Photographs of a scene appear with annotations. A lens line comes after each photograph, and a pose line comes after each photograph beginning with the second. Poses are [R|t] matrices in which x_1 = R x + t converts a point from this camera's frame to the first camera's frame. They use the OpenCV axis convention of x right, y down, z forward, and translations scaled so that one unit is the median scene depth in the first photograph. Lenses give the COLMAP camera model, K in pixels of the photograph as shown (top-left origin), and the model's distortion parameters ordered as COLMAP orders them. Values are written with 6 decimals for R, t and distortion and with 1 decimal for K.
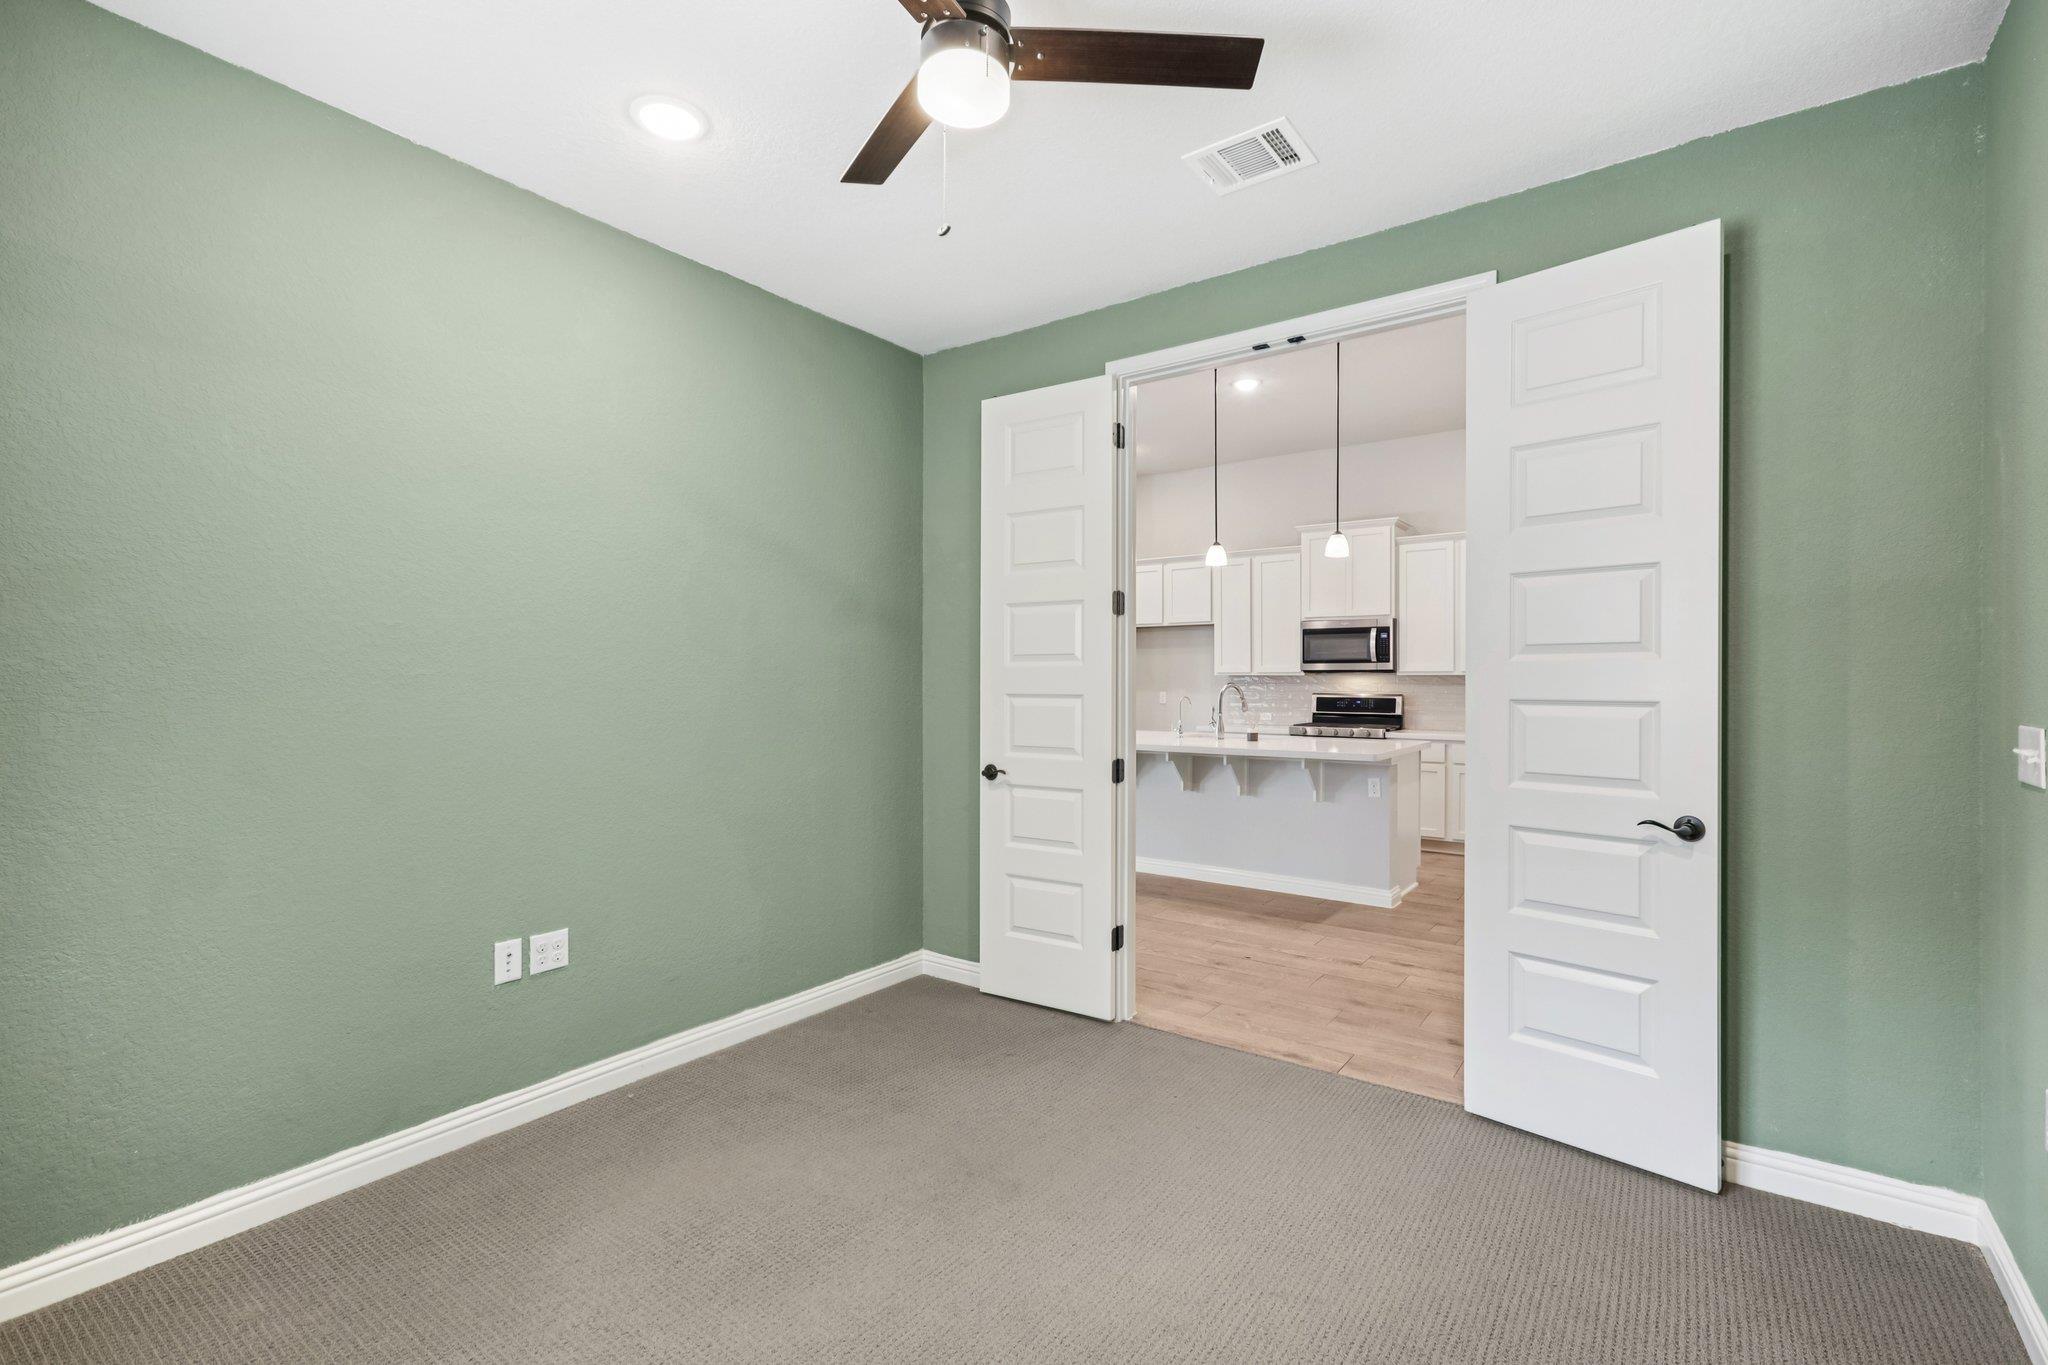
lens RADIAL K [[917.3, 0, 1029.8], [0, 917.3, 679.4], [0, 0, 1]] dist [0.001450, -0.000621]
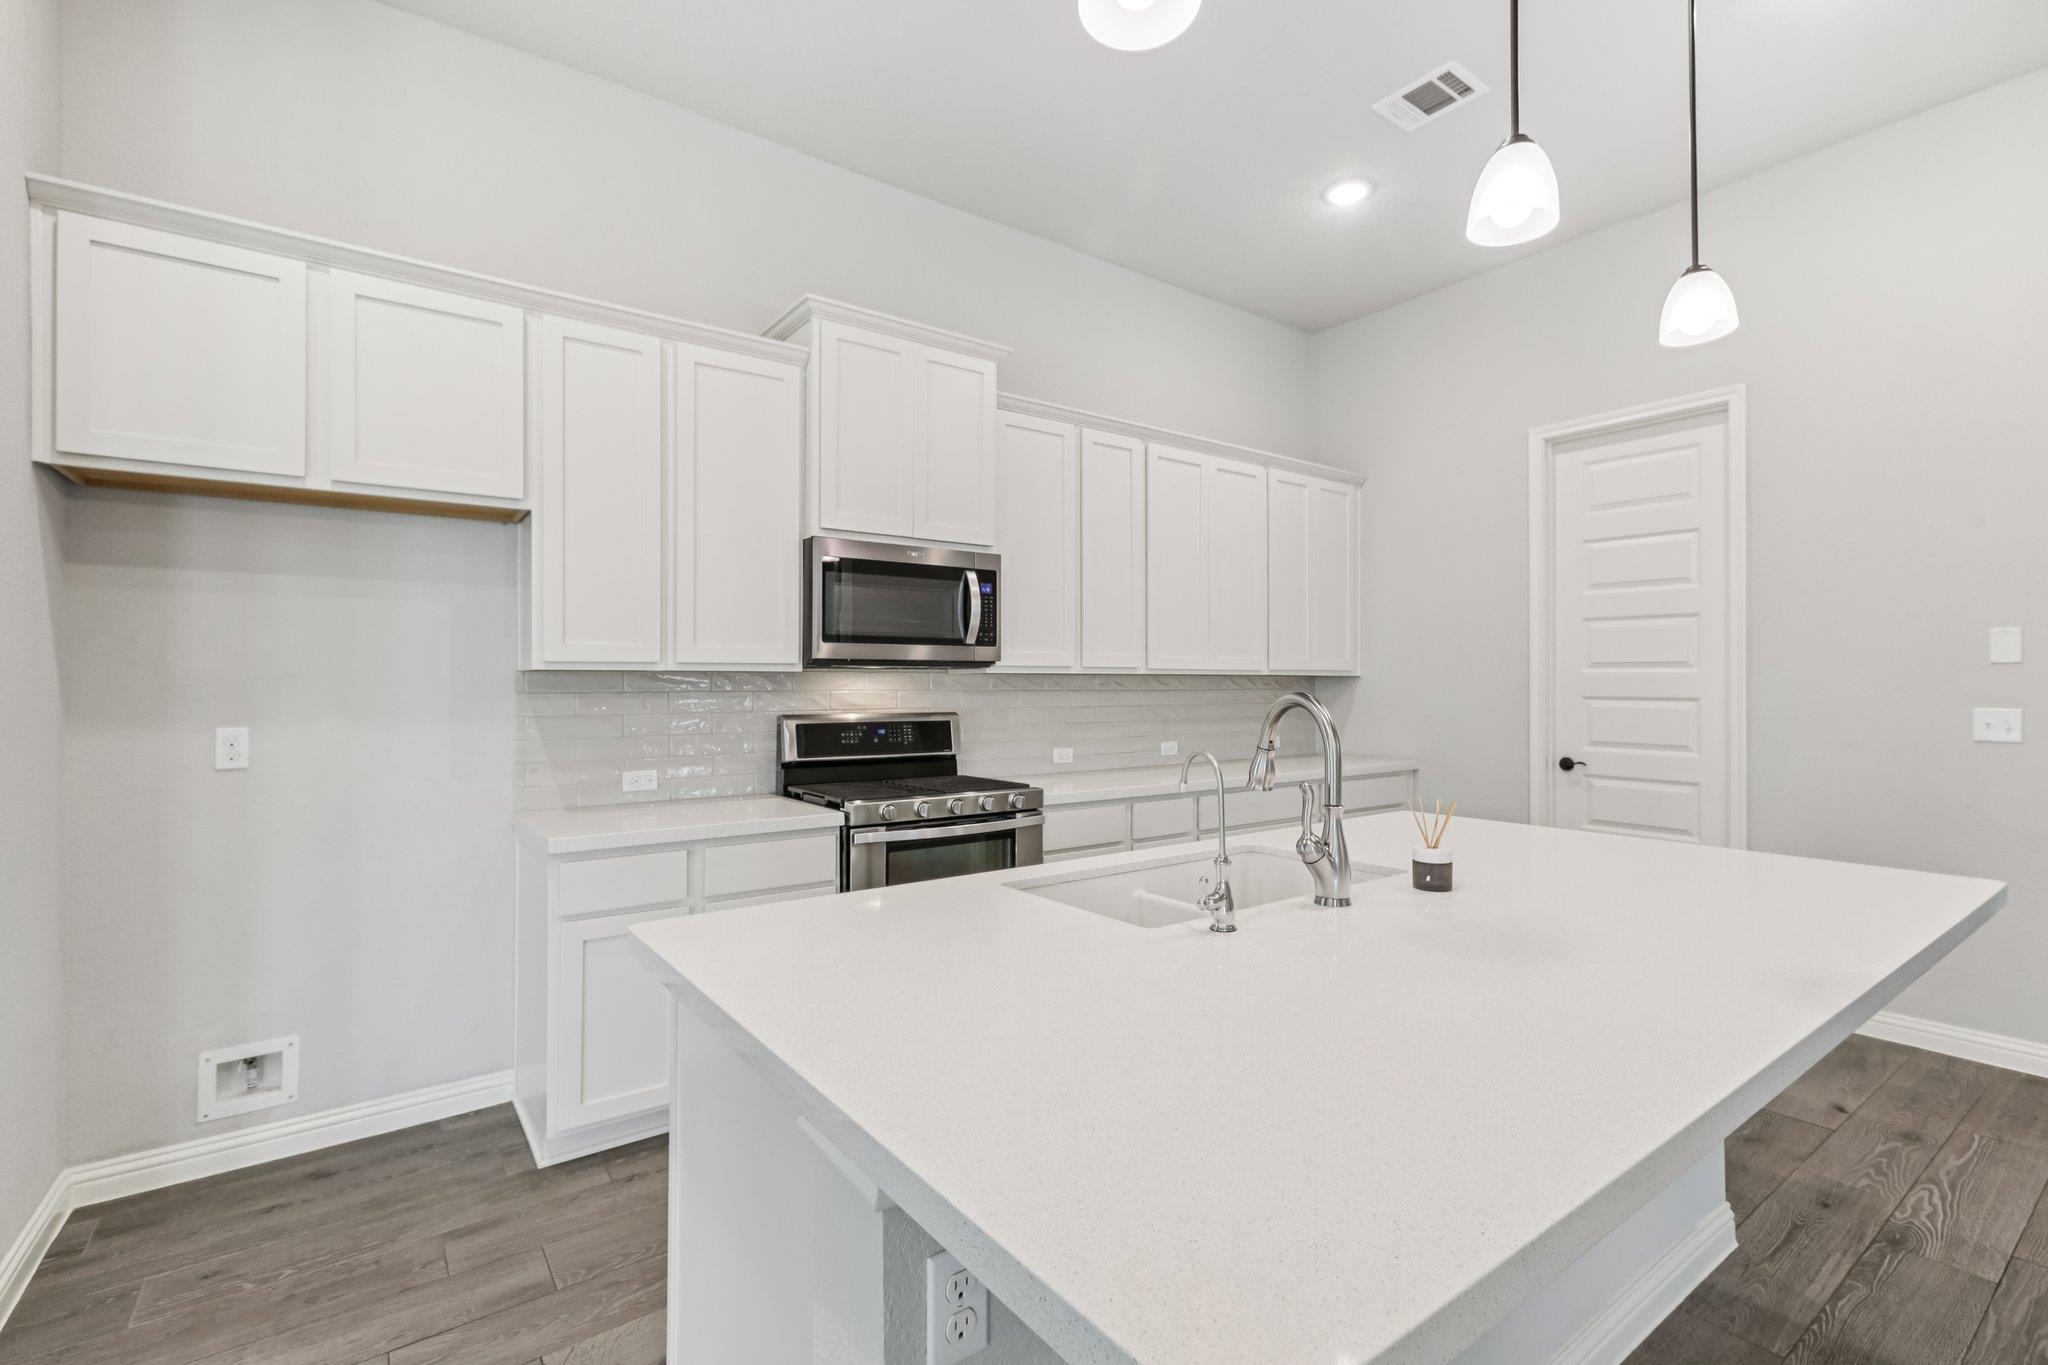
lens RADIAL K [[916.3, 0, 1017.8], [0, 916.3, 679.5], [0, 0, 1]] dist [-0.002255, 0.000066]
pose [[0.302070, 0.003098, 0.953281, -0.059007], [0.000942, 0.999993, -0.003548, 0.000369], [-0.953285, 0.001970, 0.302065, 0.825883]]
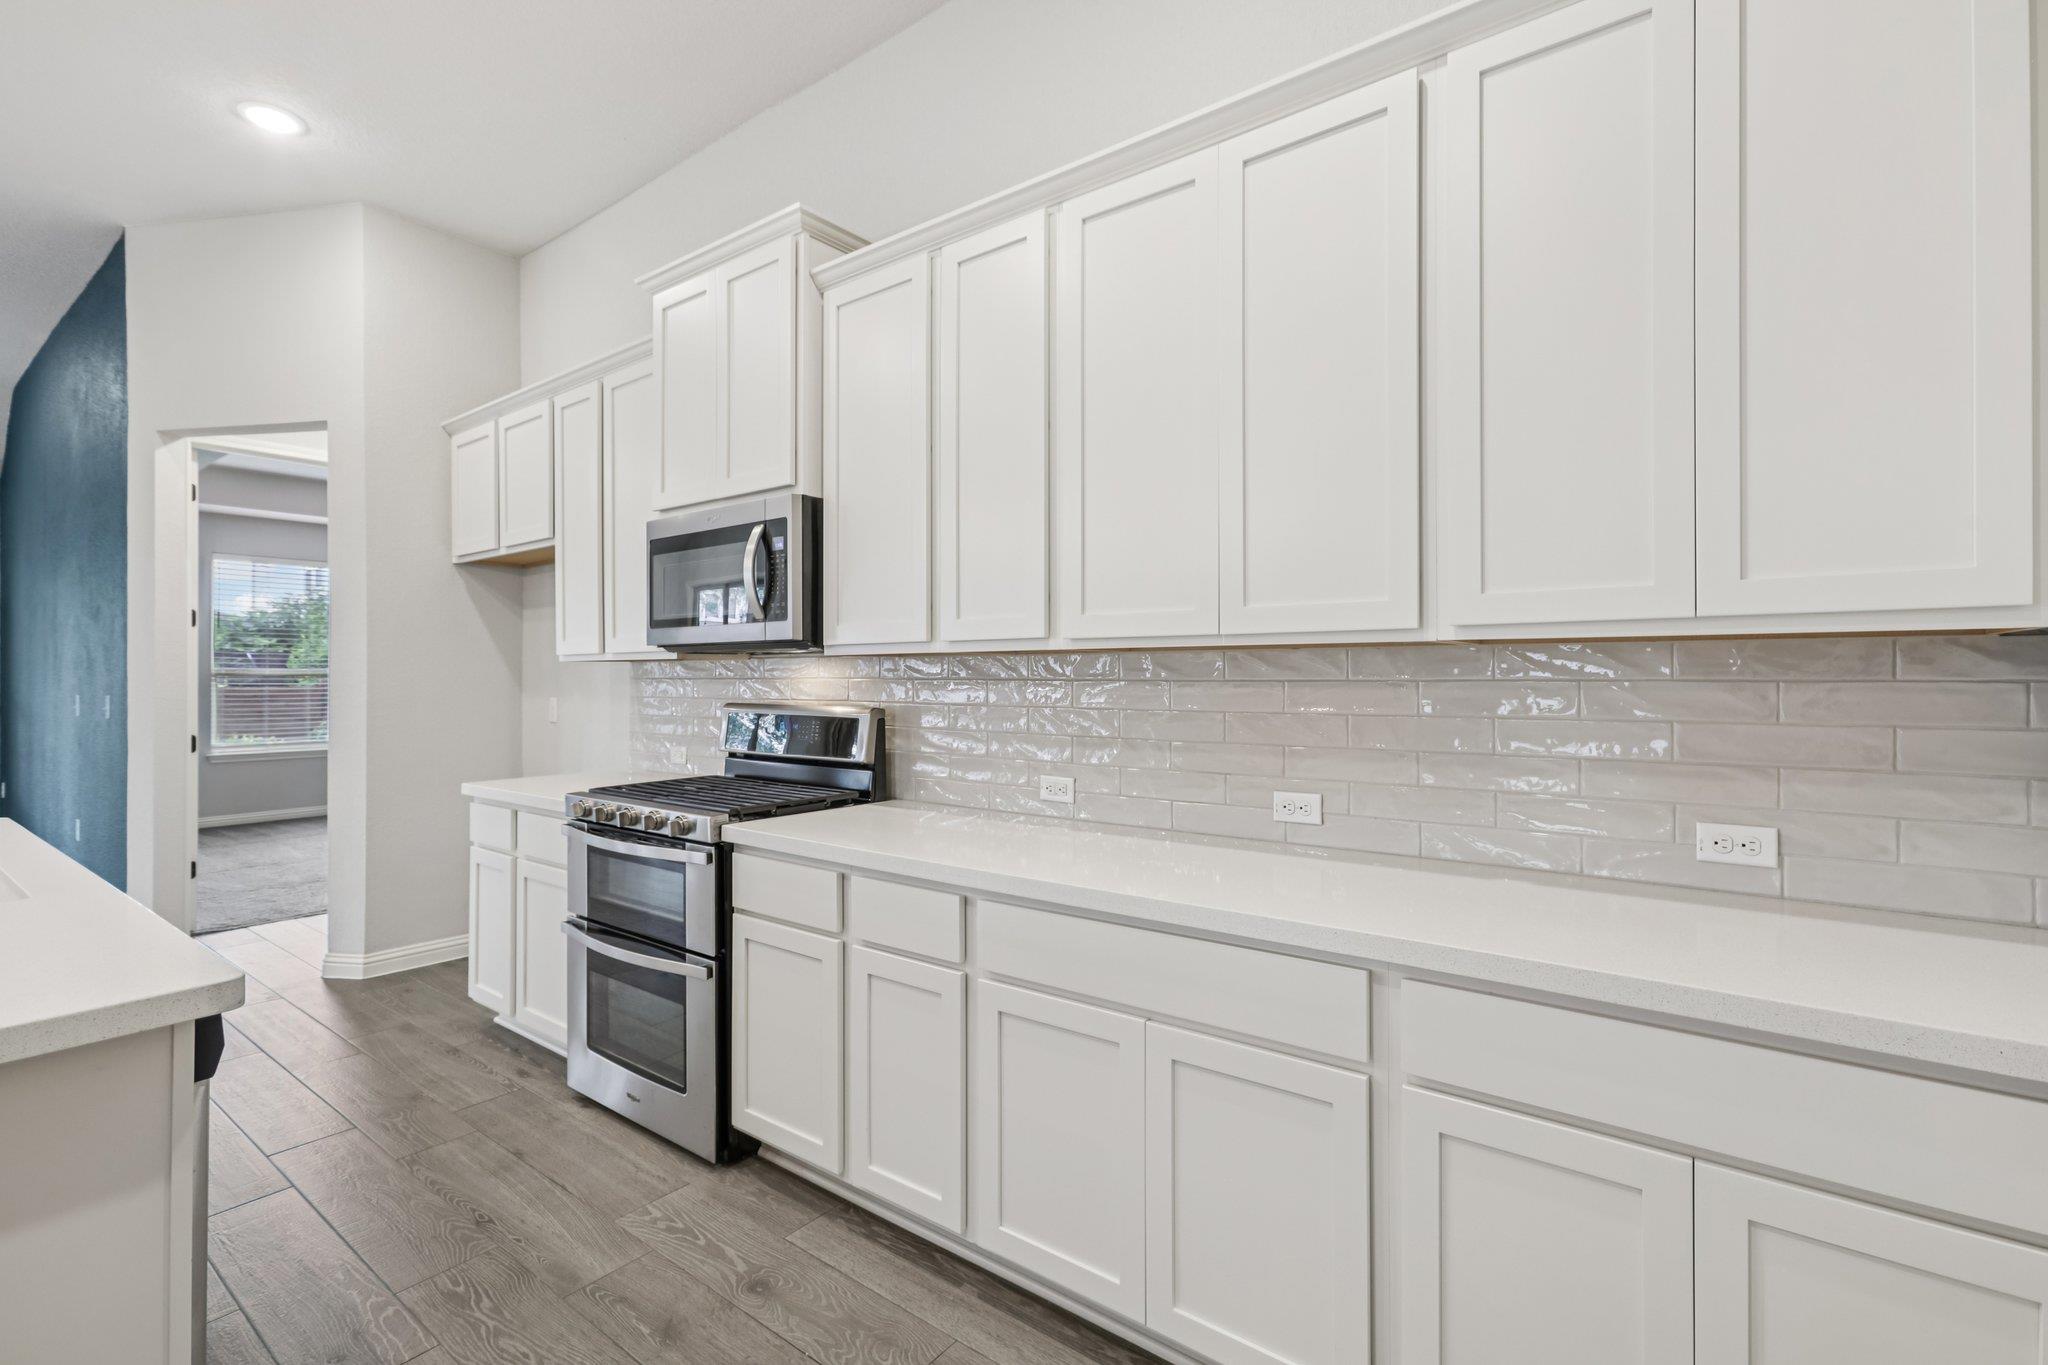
lens RADIAL K [[917.3, 0, 1029.8], [0, 917.3, 679.4], [0, 0, 1]] dist [0.001450, -0.000621]
pose [[0.999878, -0.004525, -0.014961, 0.478055], [0.004554, 0.999988, 0.001872, 0.004565], [0.014952, -0.001940, 0.999886, 0.636822]]
